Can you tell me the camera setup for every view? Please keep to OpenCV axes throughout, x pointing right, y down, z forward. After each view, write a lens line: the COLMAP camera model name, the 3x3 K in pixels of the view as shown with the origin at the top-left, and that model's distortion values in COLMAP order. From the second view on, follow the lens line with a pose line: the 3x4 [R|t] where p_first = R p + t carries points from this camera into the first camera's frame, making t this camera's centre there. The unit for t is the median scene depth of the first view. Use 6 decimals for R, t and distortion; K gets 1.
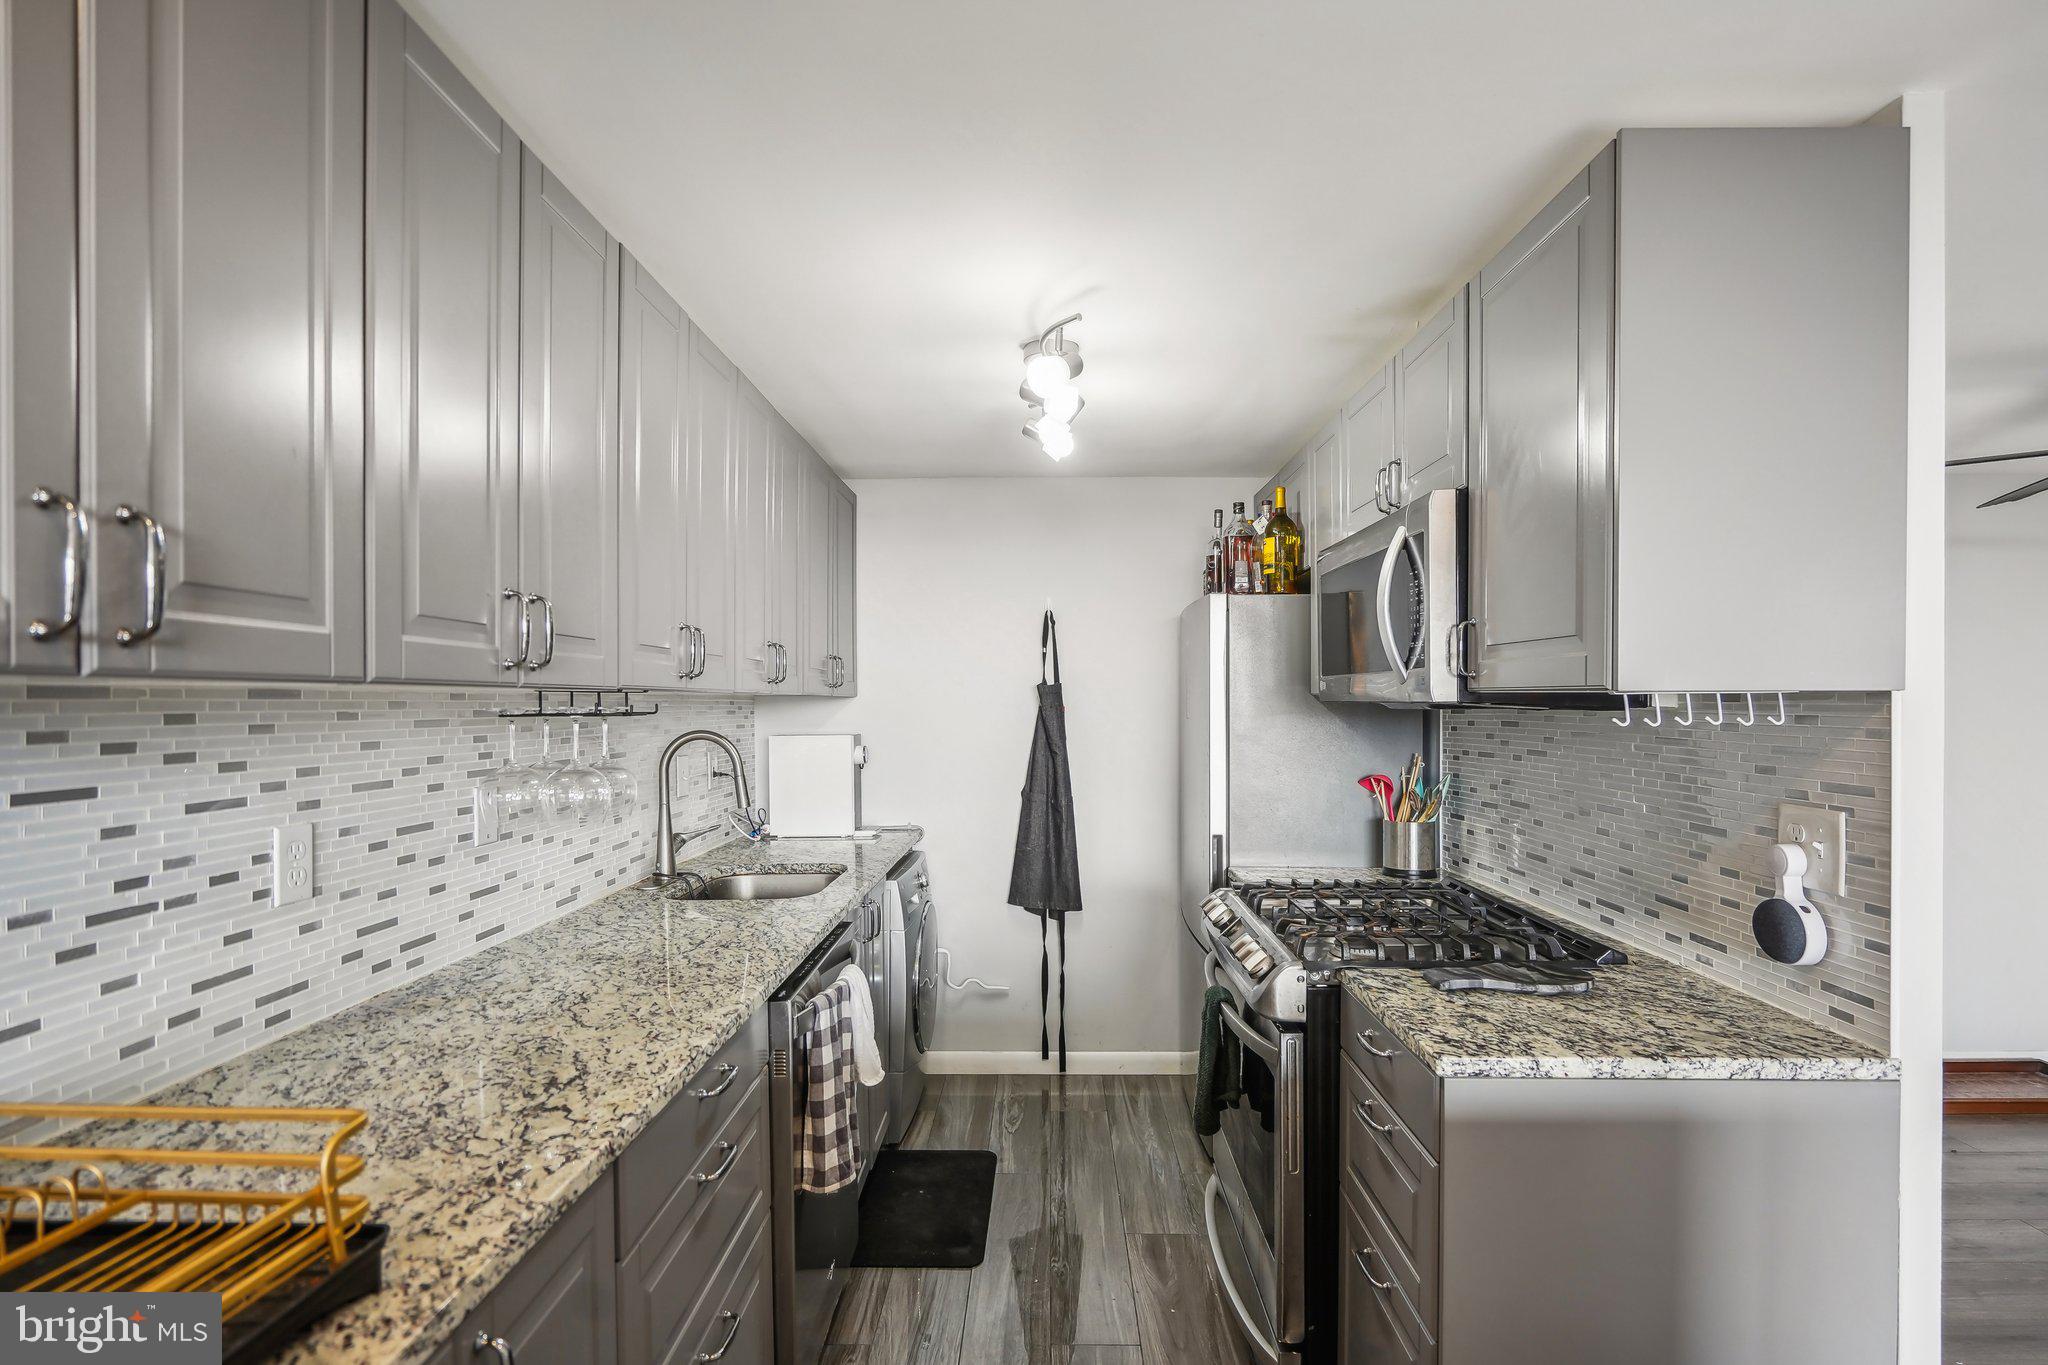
lens RADIAL K [[959.7, 0, 1024.0], [0, 959.7, 682.5], [0, 0, 1]] dist [-0.005258, -0.000024]
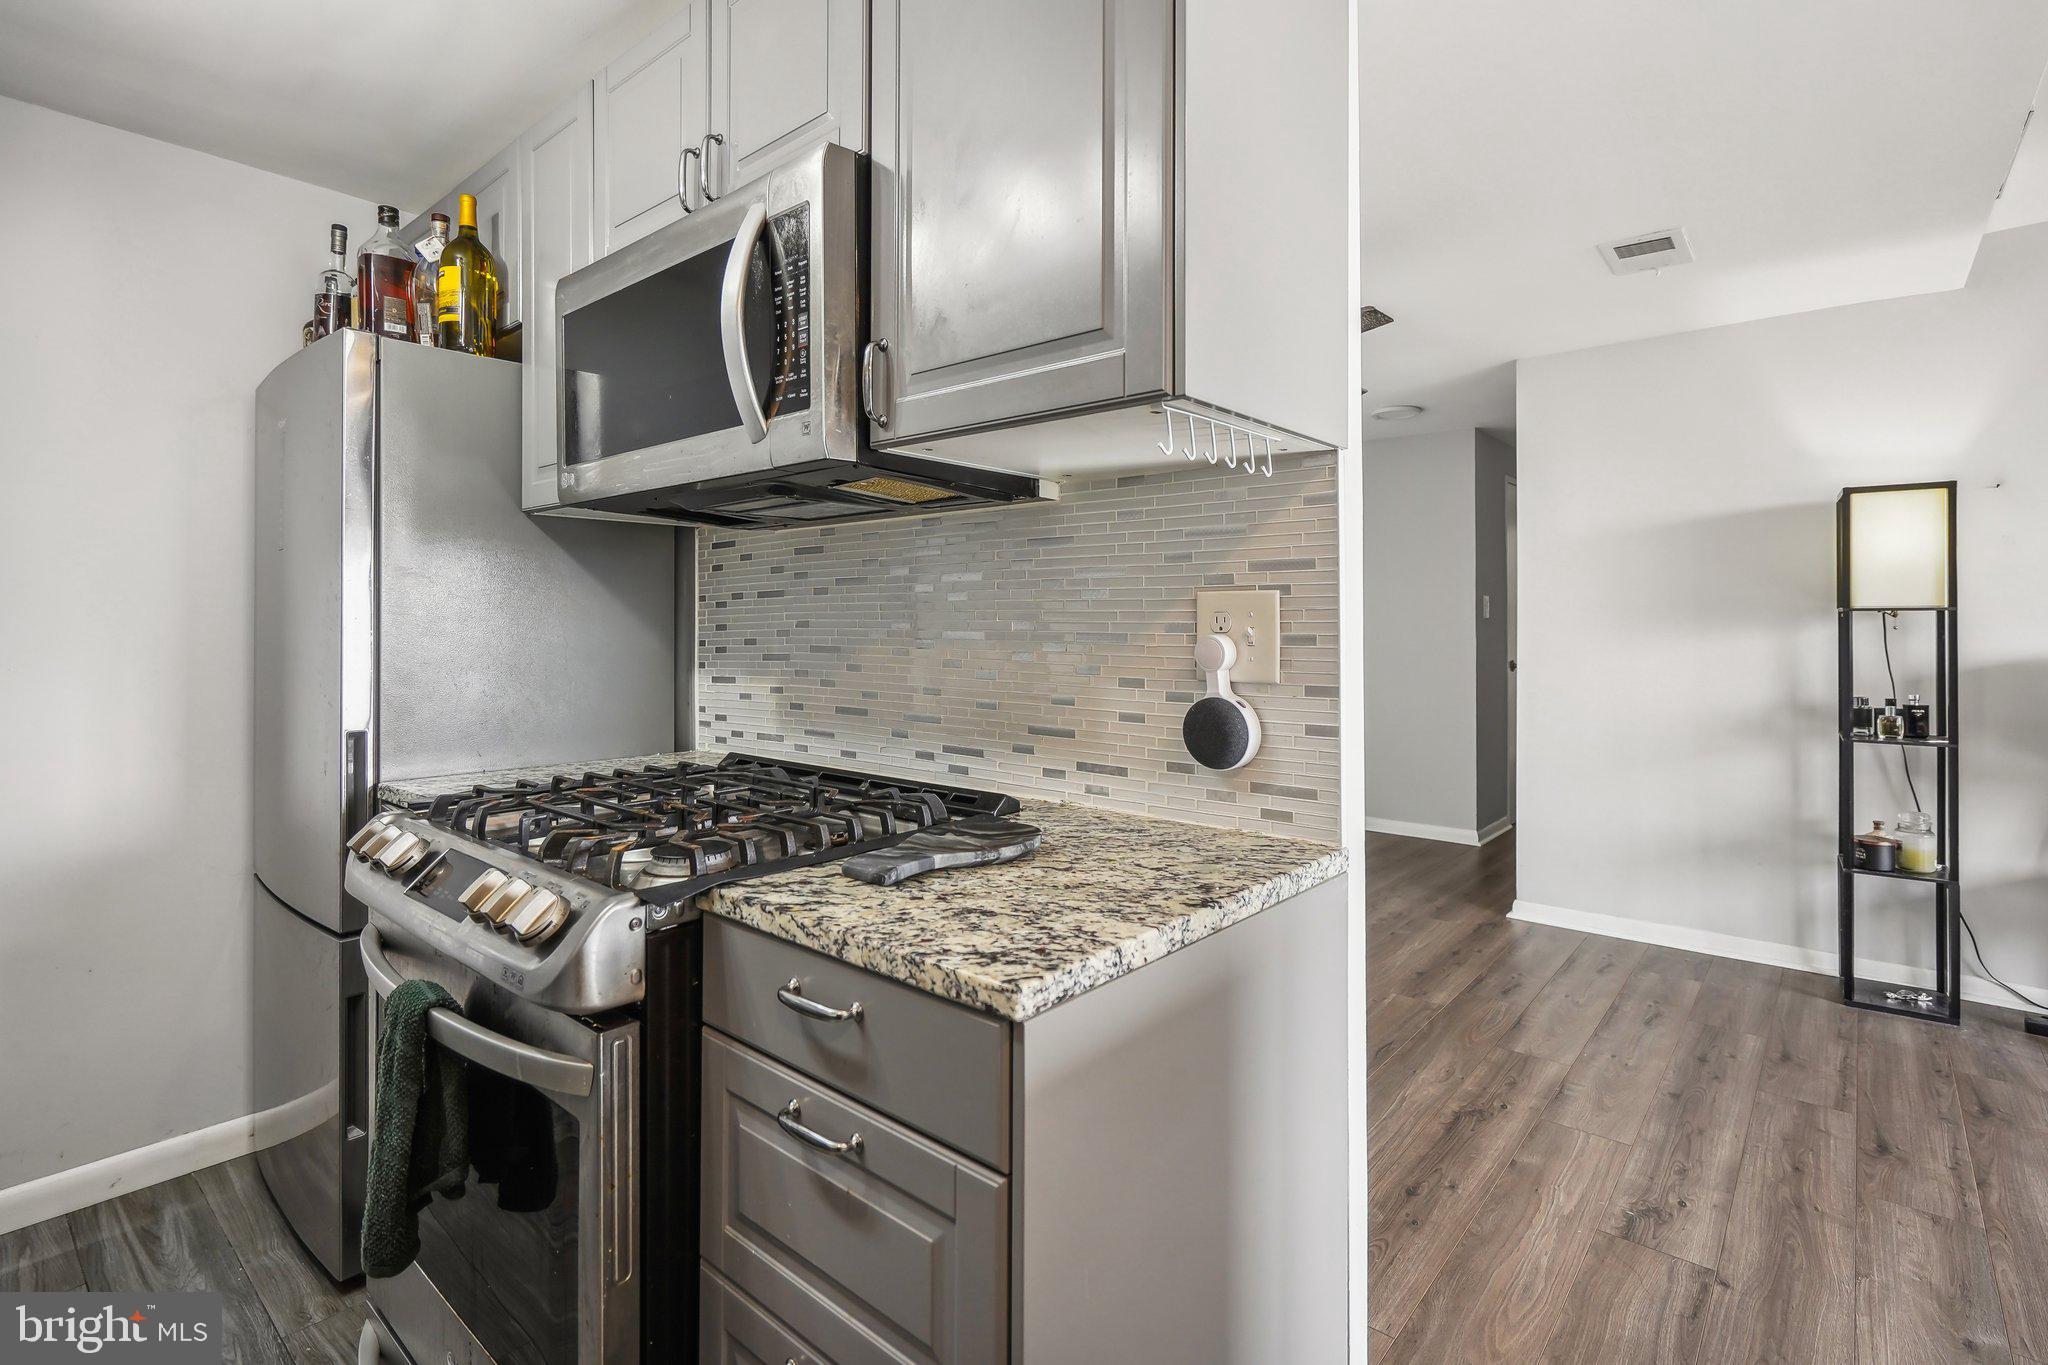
lens RADIAL K [[977.6, 0, 1030.4], [0, 977.6, 620.6], [0, 0, 1]] dist [-0.005068, 0.000043]
pose [[0.632555, 0.005922, 0.774493, -0.003310], [-0.014687, 0.999883, 0.004350, 0.134229], [-0.774376, -0.014126, 0.632568, 0.490567]]
